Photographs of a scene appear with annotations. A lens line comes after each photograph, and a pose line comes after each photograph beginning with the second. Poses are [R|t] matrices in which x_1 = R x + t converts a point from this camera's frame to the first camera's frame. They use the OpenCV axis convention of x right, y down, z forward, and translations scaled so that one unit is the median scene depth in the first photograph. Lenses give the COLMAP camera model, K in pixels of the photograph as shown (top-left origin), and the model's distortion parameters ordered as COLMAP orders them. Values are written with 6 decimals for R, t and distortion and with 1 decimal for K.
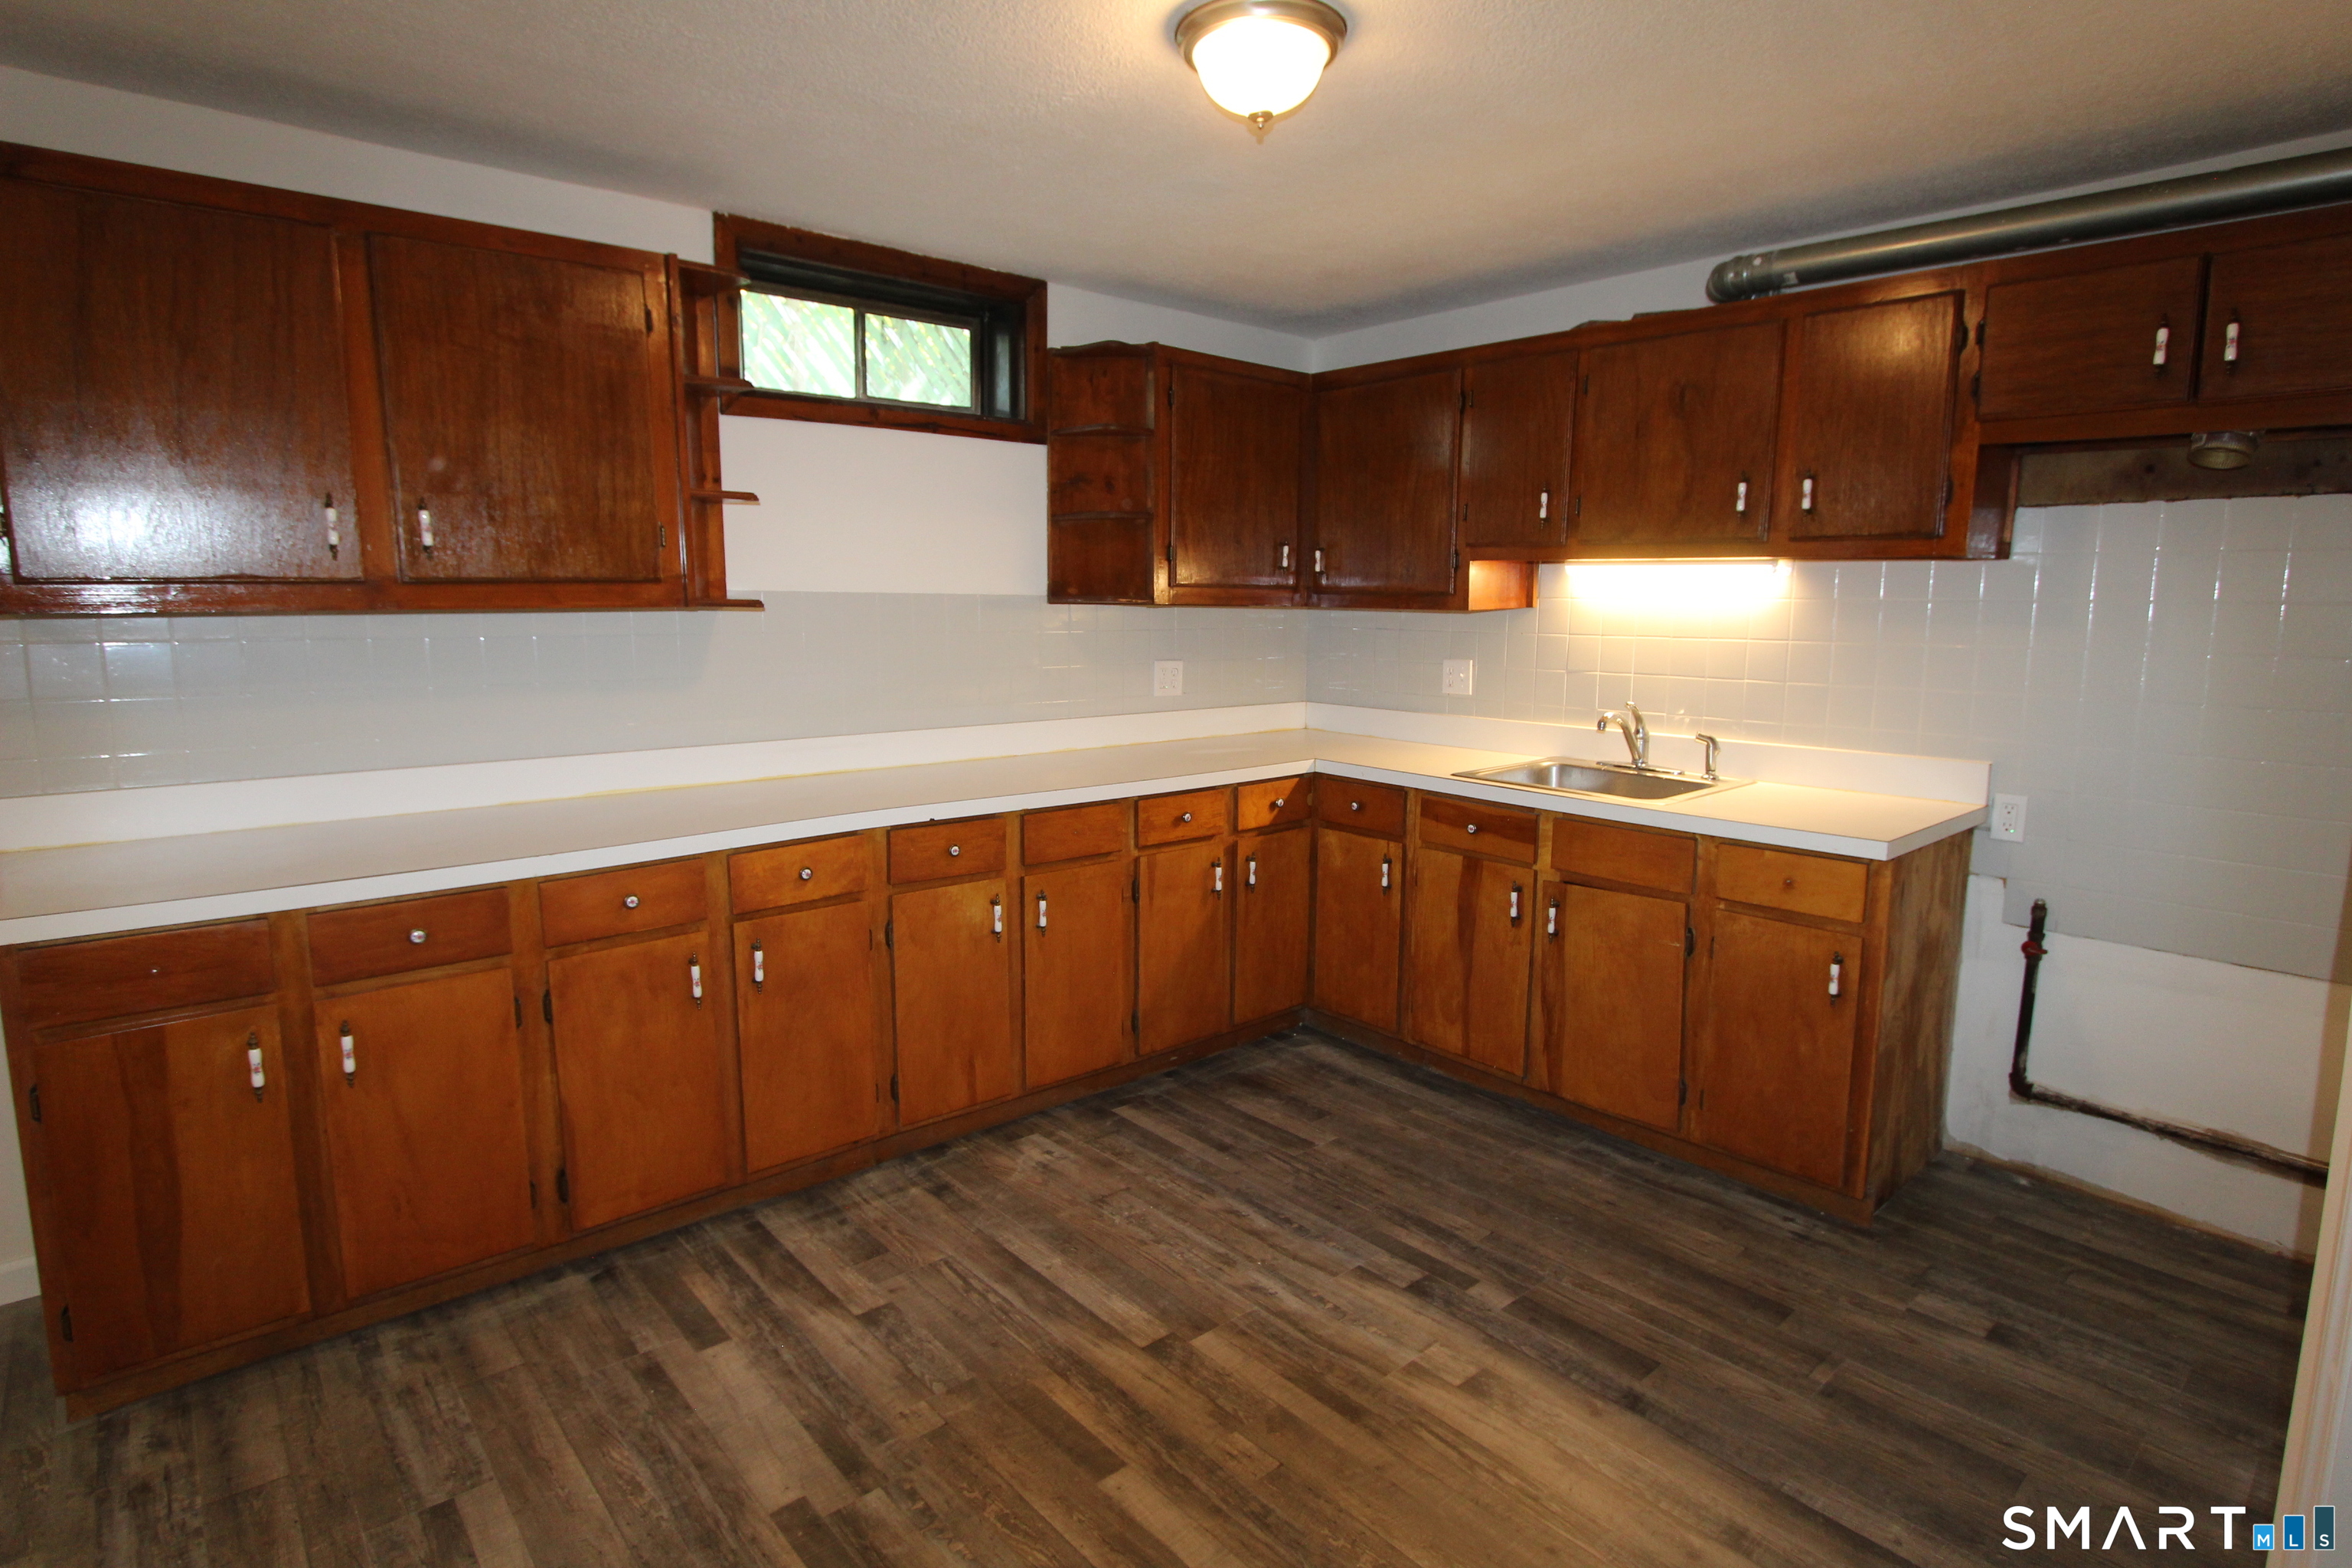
lens RADIAL K [[1160.8, 0, 1177.9], [0, 1160.8, 774.8], [0, 0, 1]] dist [-0.015190, 0.002504]
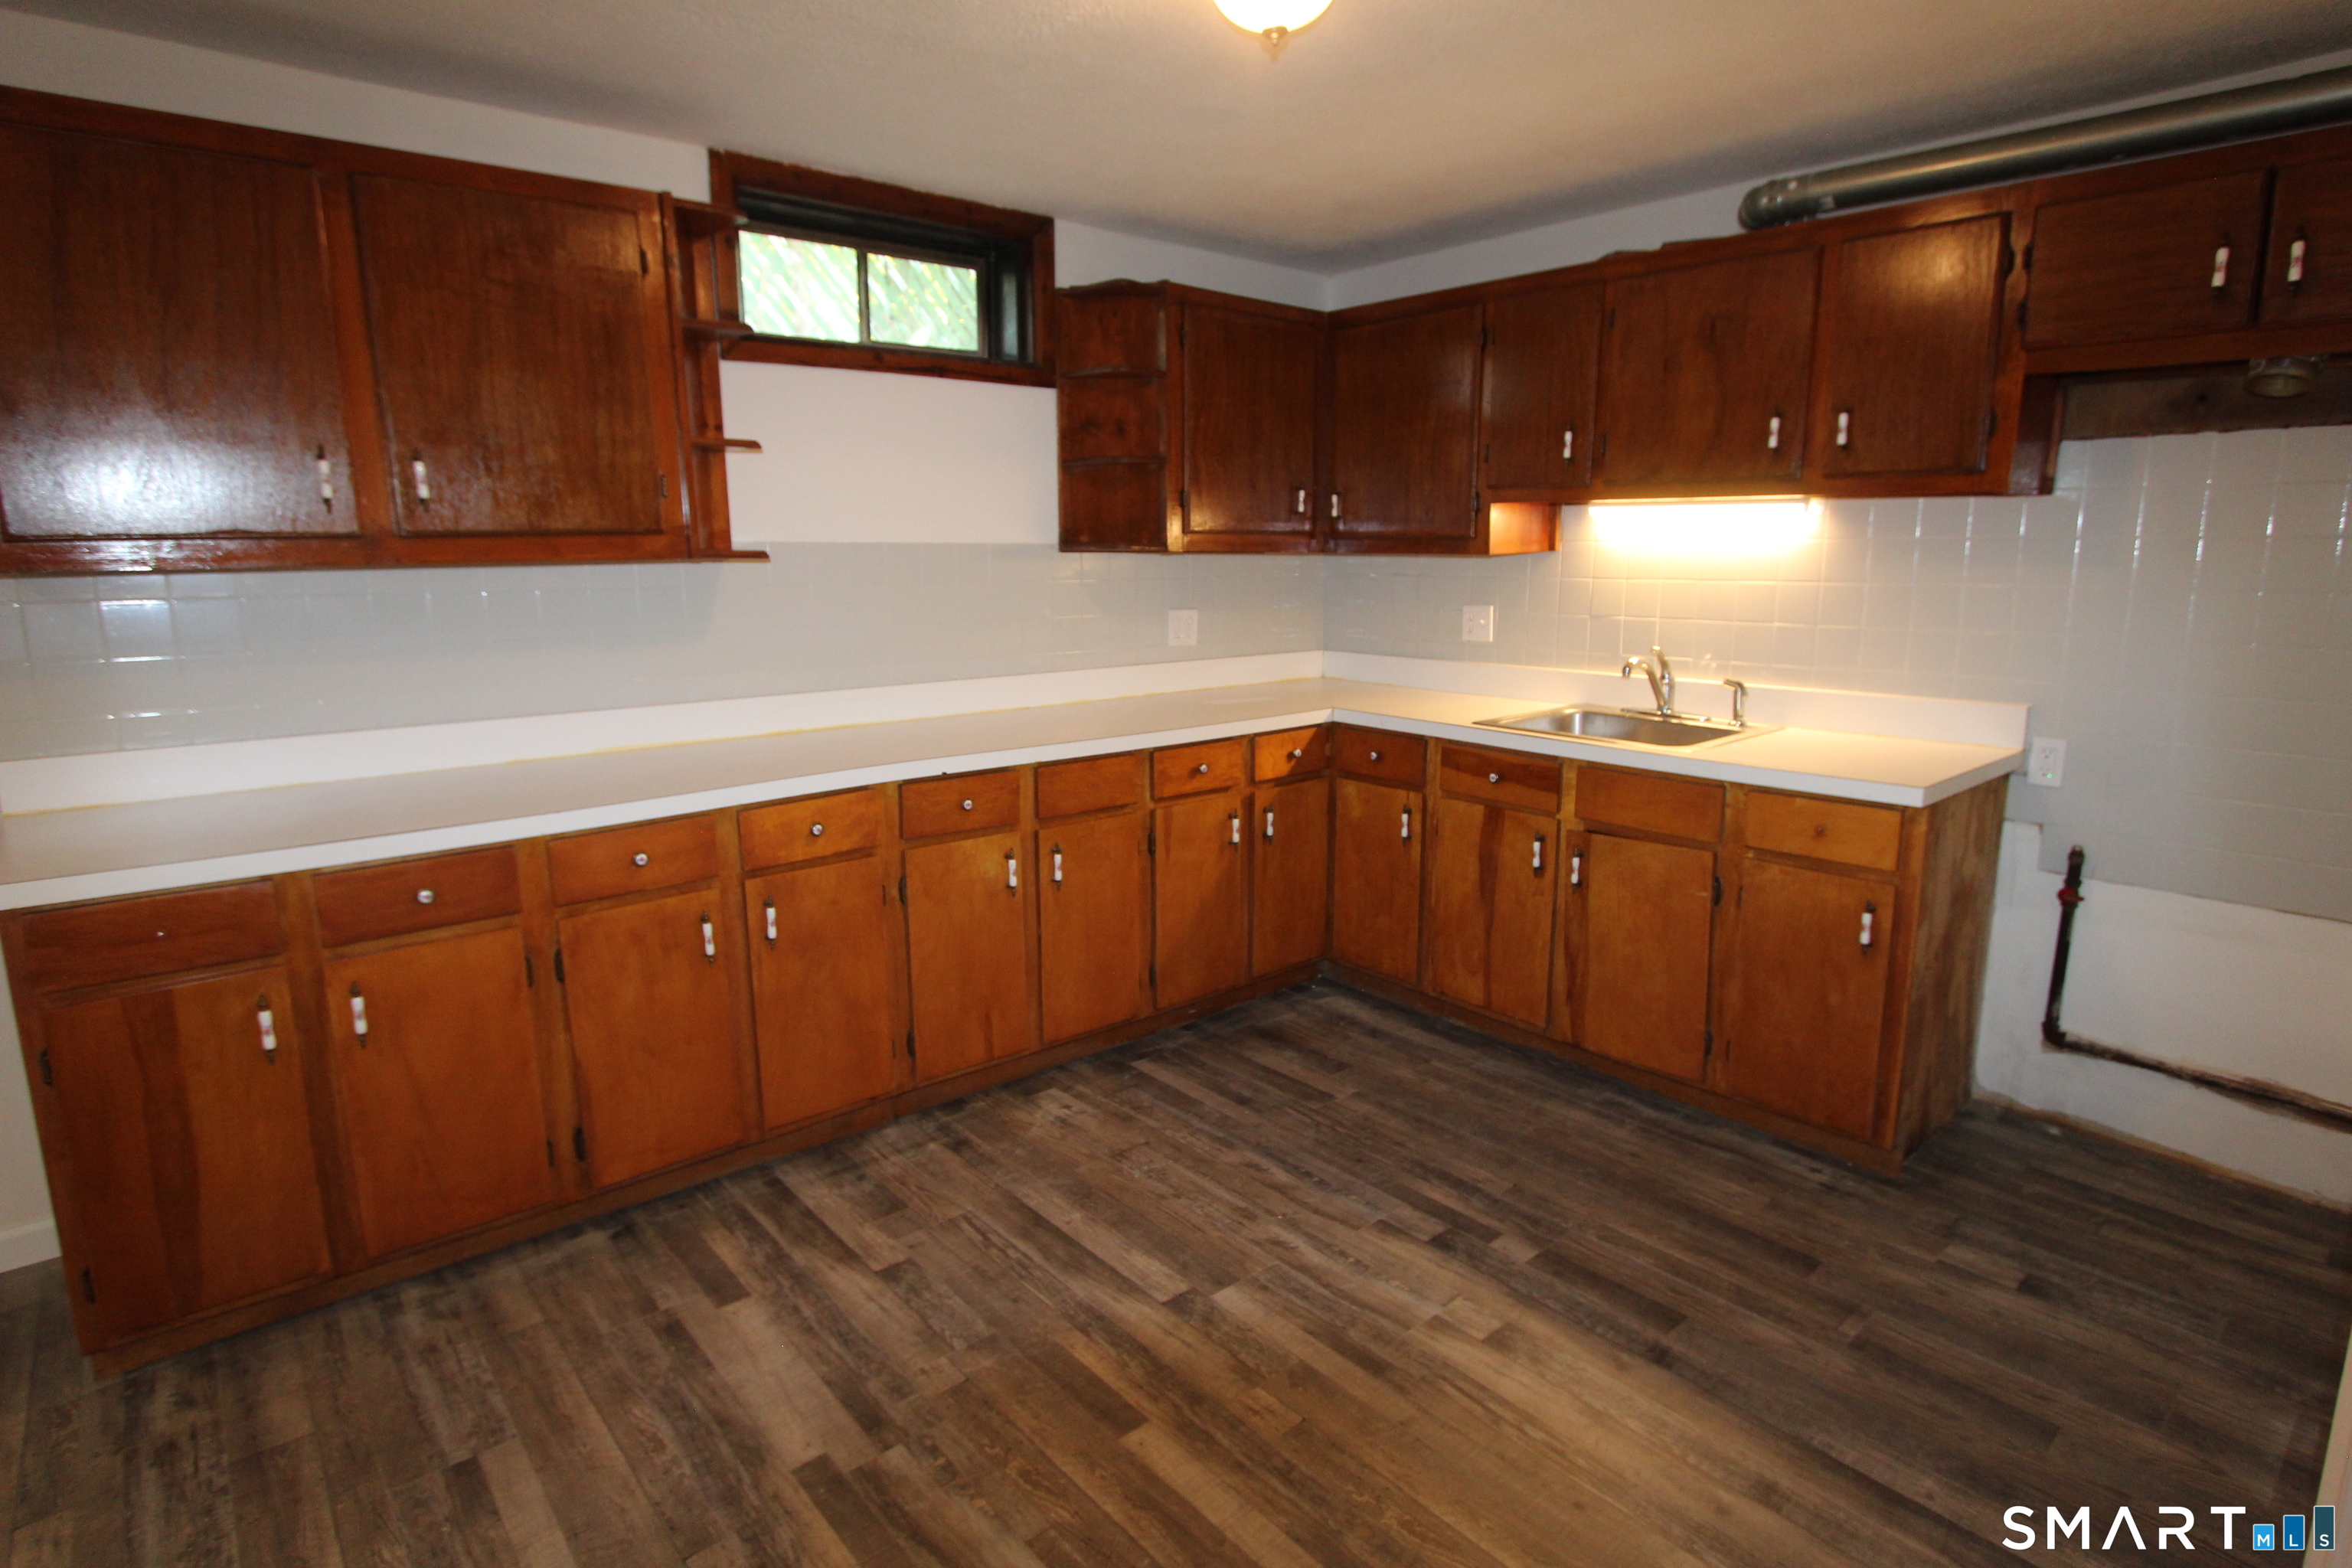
lens RADIAL K [[1160.8, 0, 1187.4], [0, 1160.8, 767.3], [0, 0, 1]] dist [-0.015190, 0.002504]
pose [[0.999948, -0.008871, -0.005121, -0.000700], [0.009048, 0.999321, 0.035717, 0.000130], [0.004800, -0.035762, 0.999349, 0.020388]]
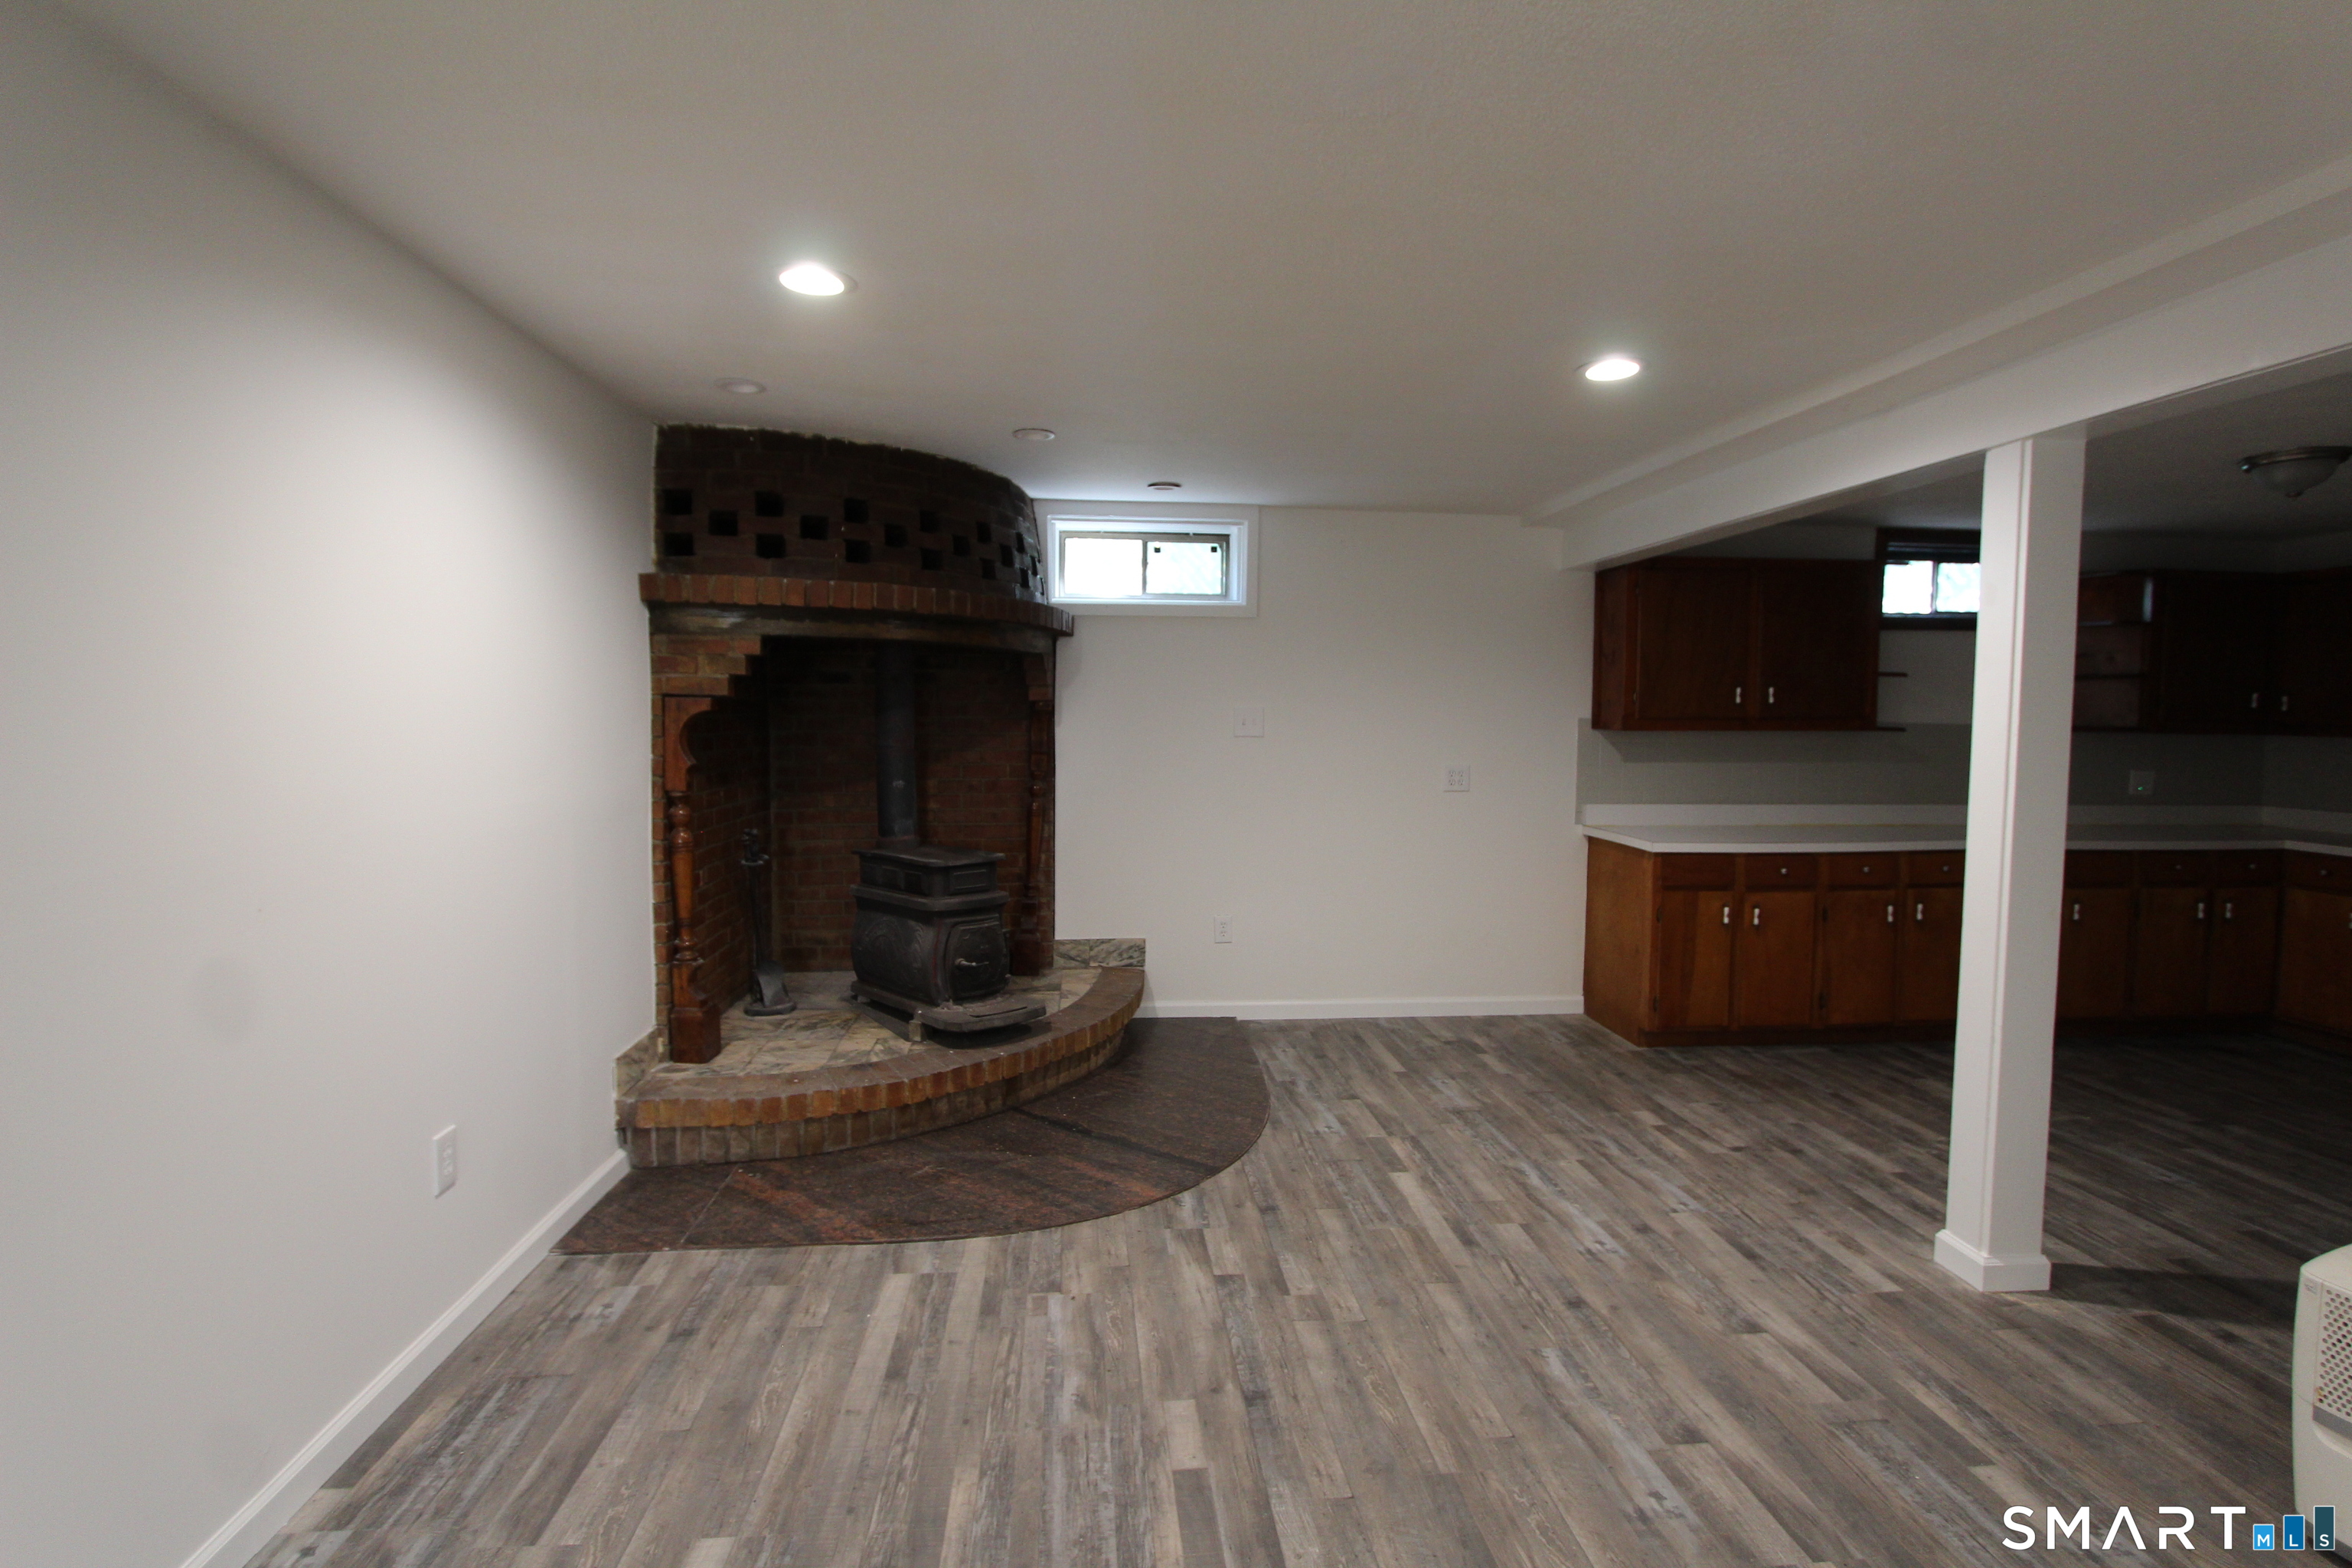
lens RADIAL K [[1087.1, 0, 1194.0], [0, 1087.1, 782.8], [0, 0, 1]] dist [-0.020834, 0.003122]
pose [[0.816841, 0.037966, -0.575612, -0.358965], [-0.090421, 0.993924, -0.062759, 0.192344], [0.569732, 0.103312, 0.815311, -1.363251]]
